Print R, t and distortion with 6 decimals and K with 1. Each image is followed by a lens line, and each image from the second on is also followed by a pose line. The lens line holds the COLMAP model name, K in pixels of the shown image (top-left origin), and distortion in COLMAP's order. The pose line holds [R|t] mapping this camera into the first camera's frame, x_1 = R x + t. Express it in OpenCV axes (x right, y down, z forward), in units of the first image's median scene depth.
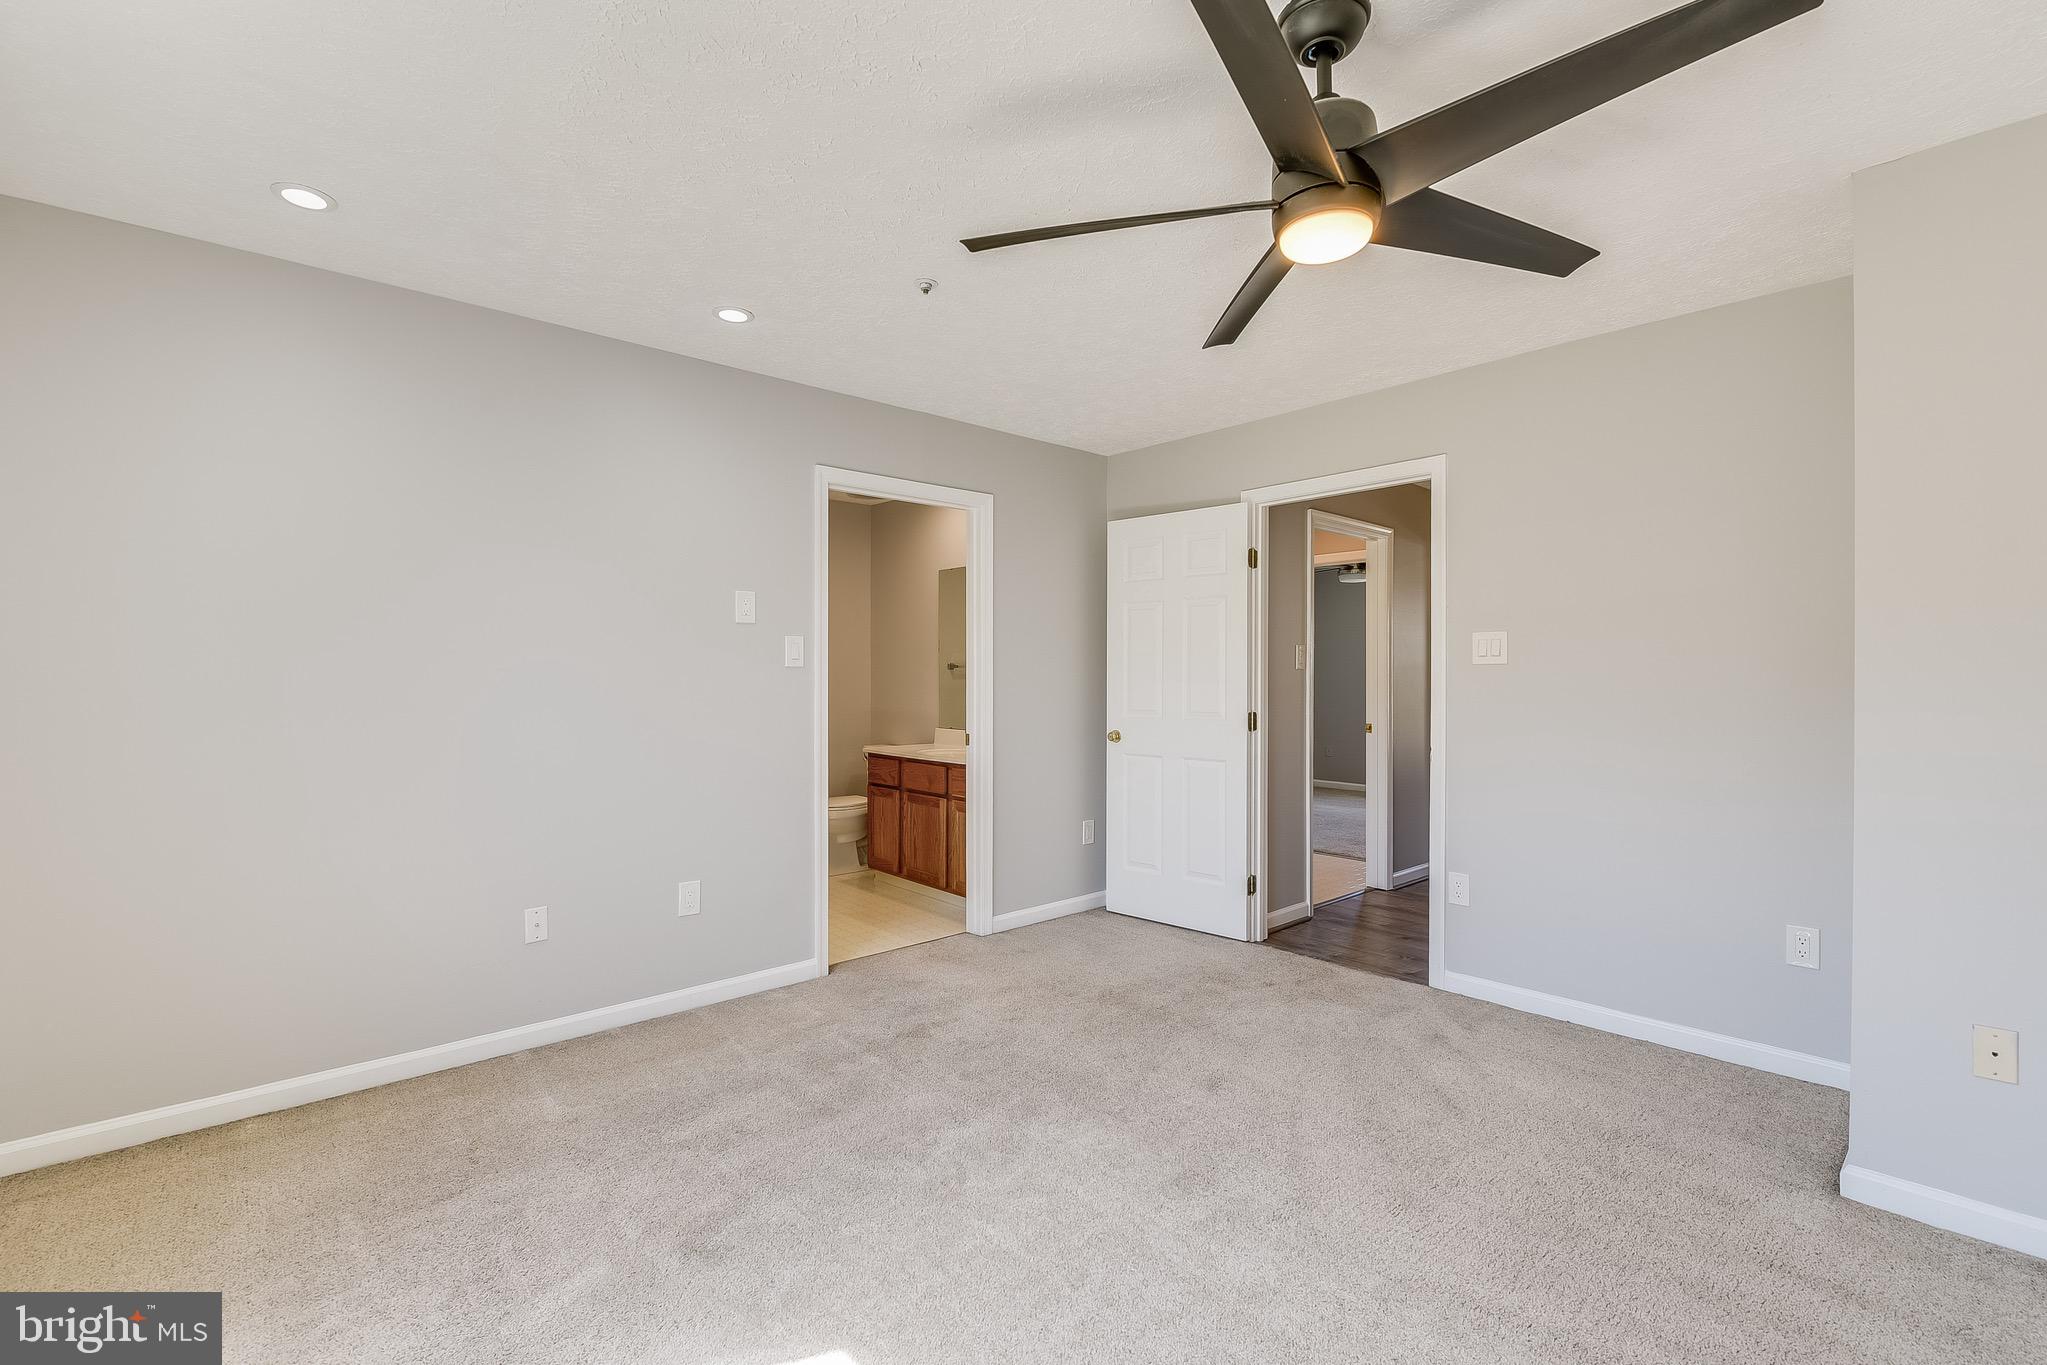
lens RADIAL K [[889.0, 0, 1028.6], [0, 889.0, 688.7], [0, 0, 1]] dist [-0.001627, -0.001448]
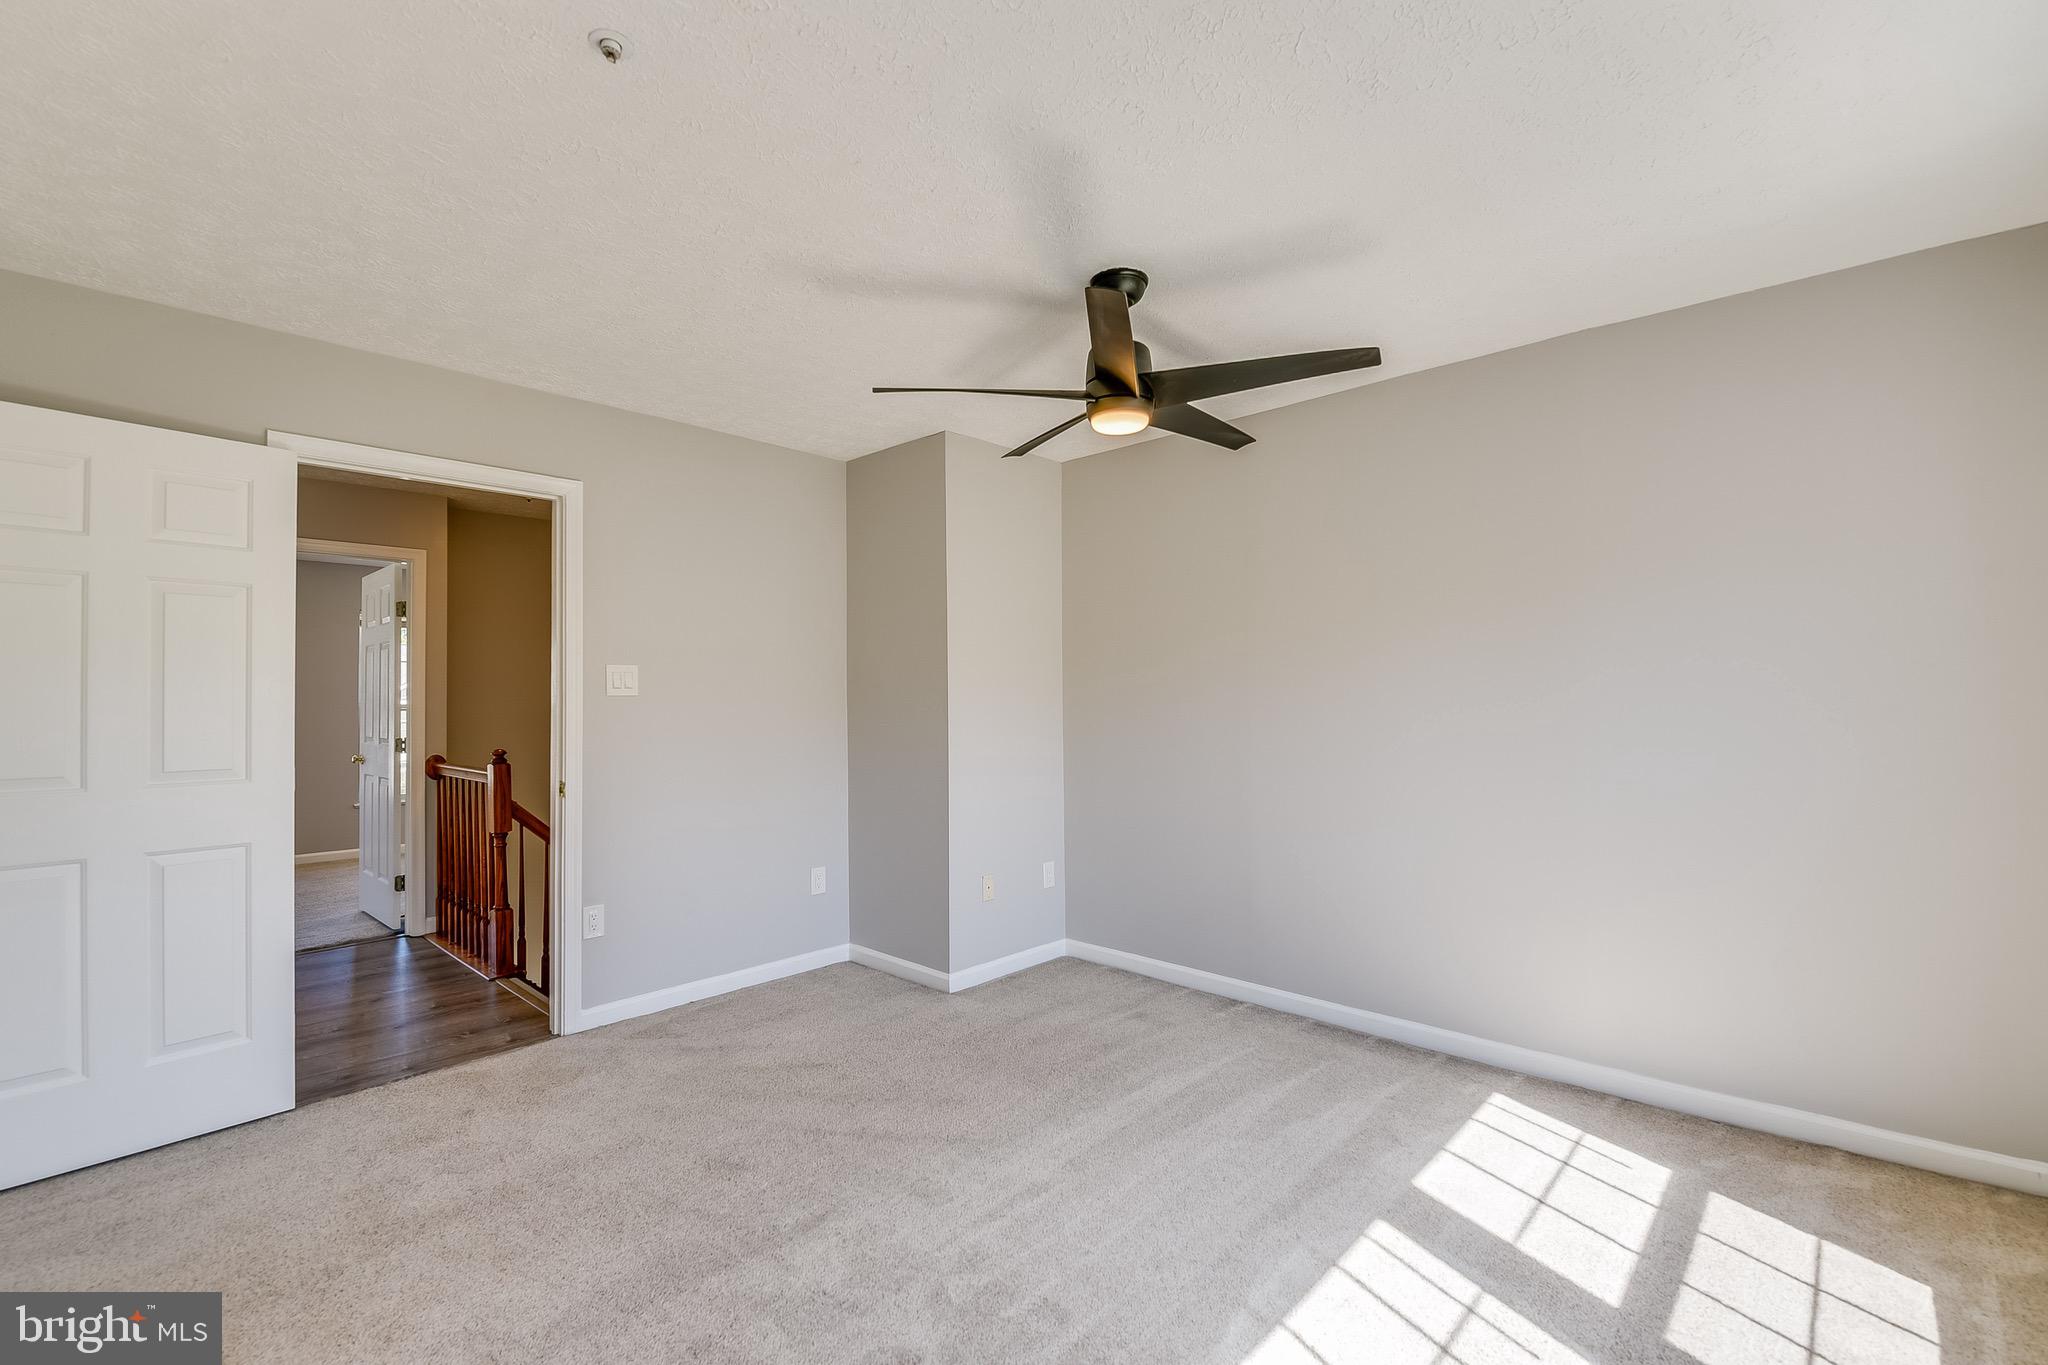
lens RADIAL K [[889.4, 0, 1032.4], [0, 889.4, 689.1], [0, 0, 1]] dist [-0.001627, -0.001448]
pose [[-0.103240, 0.018713, 0.994480, -0.590920], [0.015407, 0.999733, -0.017213, -0.010058], [-0.994537, 0.013545, -0.103501, 0.646818]]
